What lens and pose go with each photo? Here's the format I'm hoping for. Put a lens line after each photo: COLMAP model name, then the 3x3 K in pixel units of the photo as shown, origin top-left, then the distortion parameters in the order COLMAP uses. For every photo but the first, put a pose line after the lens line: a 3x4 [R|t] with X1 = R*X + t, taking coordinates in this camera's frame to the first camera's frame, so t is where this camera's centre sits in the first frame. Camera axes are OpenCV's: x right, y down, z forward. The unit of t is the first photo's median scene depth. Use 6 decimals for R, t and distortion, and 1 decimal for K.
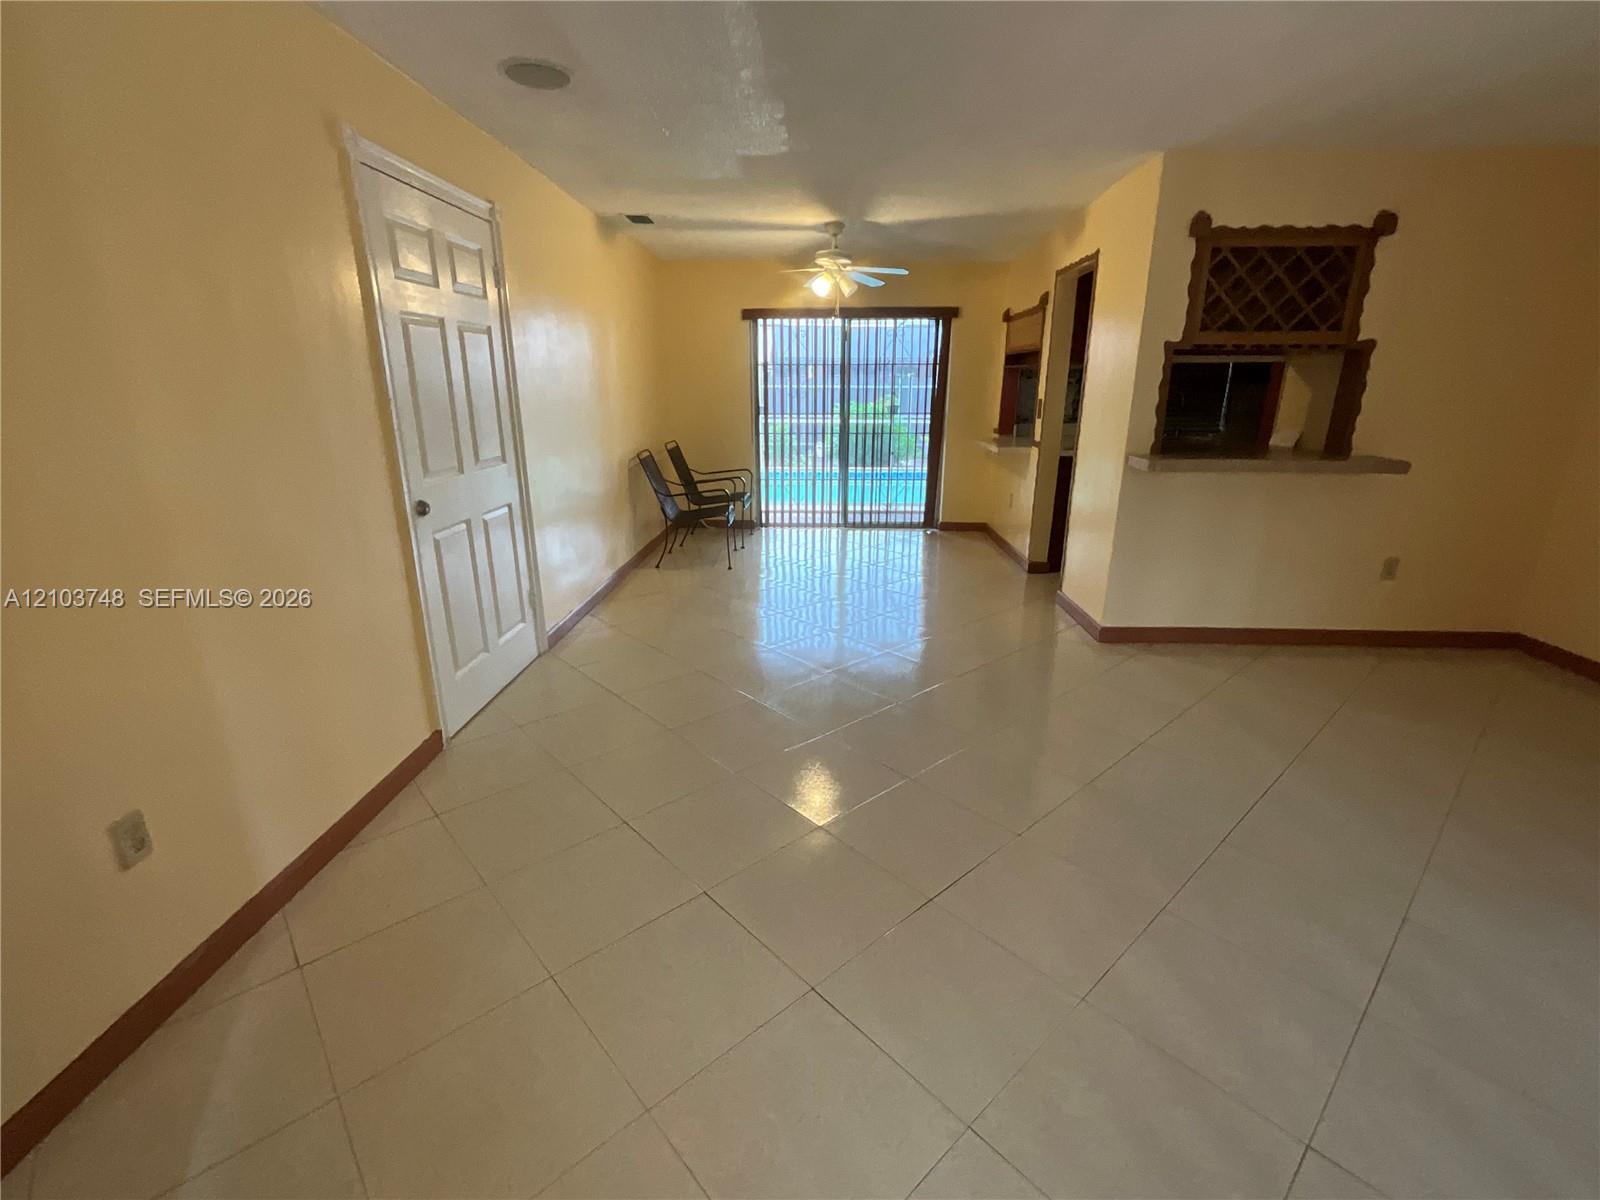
lens RADIAL K [[732.1, 0, 801.4], [0, 732.1, 605.8], [0, 0, 1]] dist [0.017329, 0.000816]
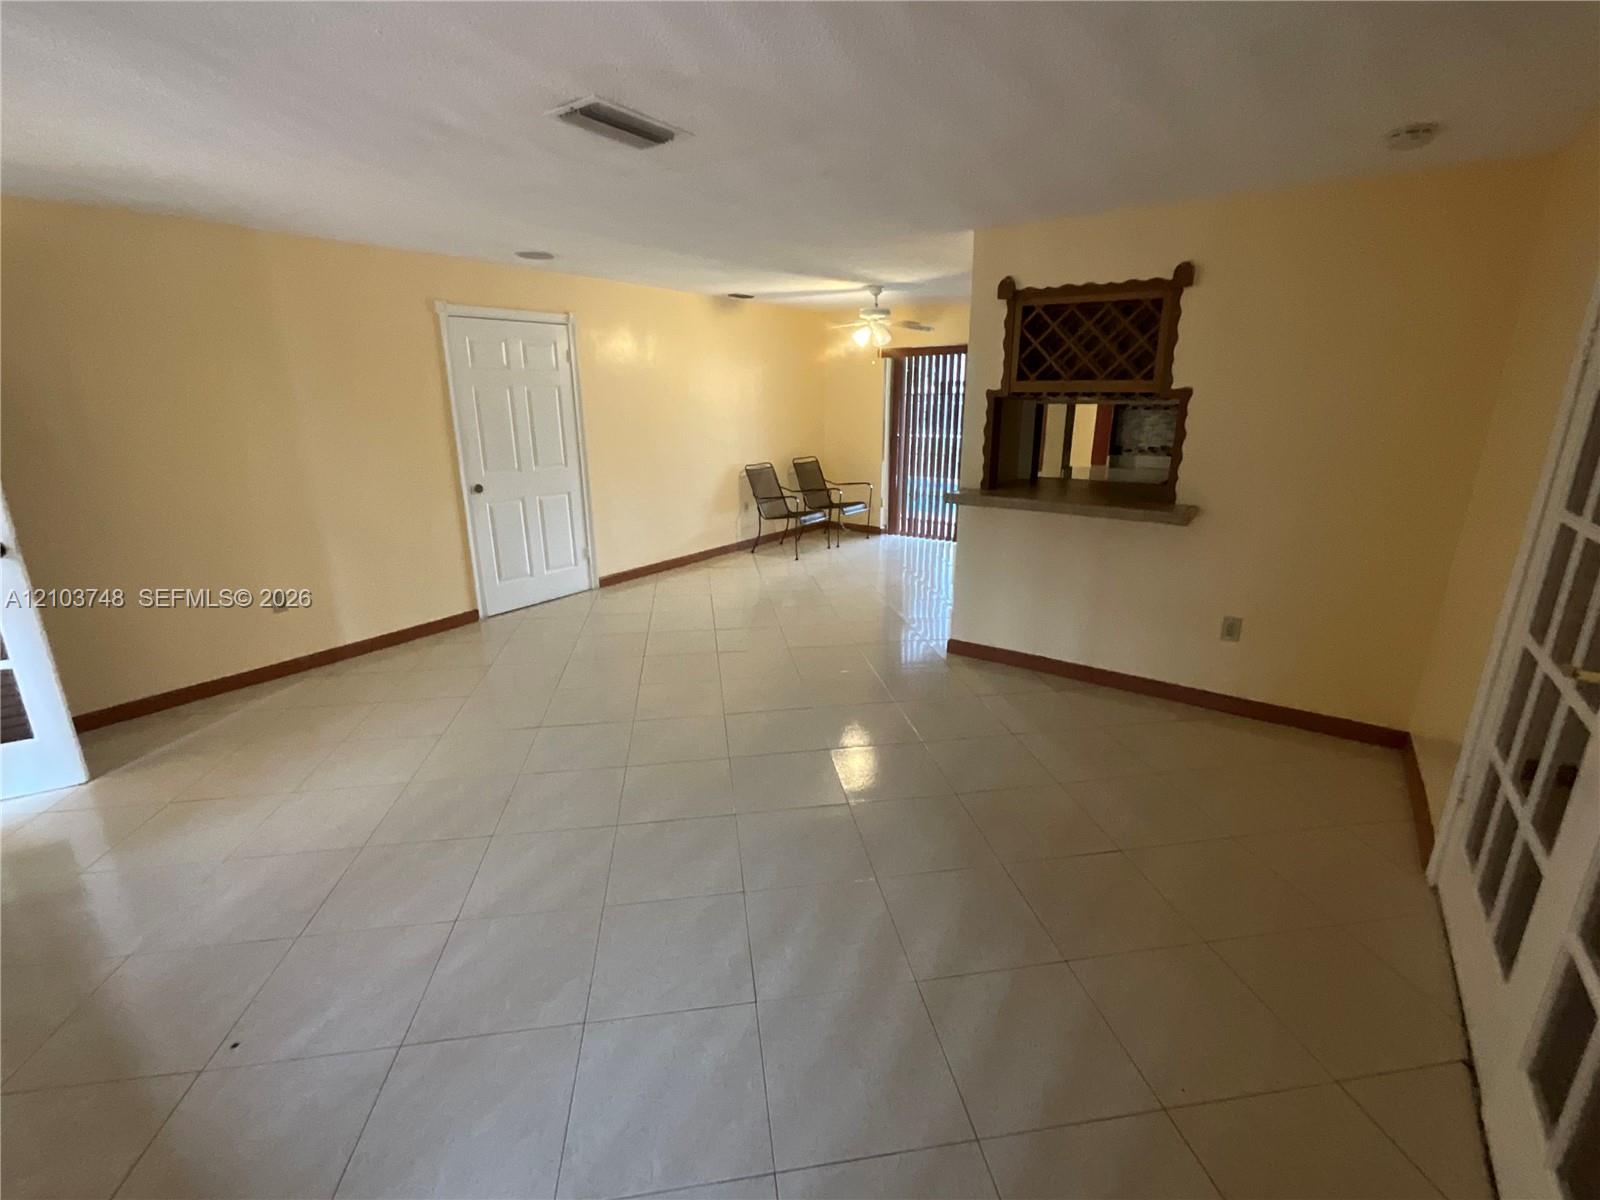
lens RADIAL K [[732.1, 0, 802.2], [0, 732.1, 609.7], [0, 0, 1]] dist [0.017329, 0.000816]
pose [[0.833809, 0.156975, -0.529264, 0.921942], [-0.163781, 0.985897, 0.034386, -0.018253], [0.527198, 0.058012, 0.847760, -0.086124]]
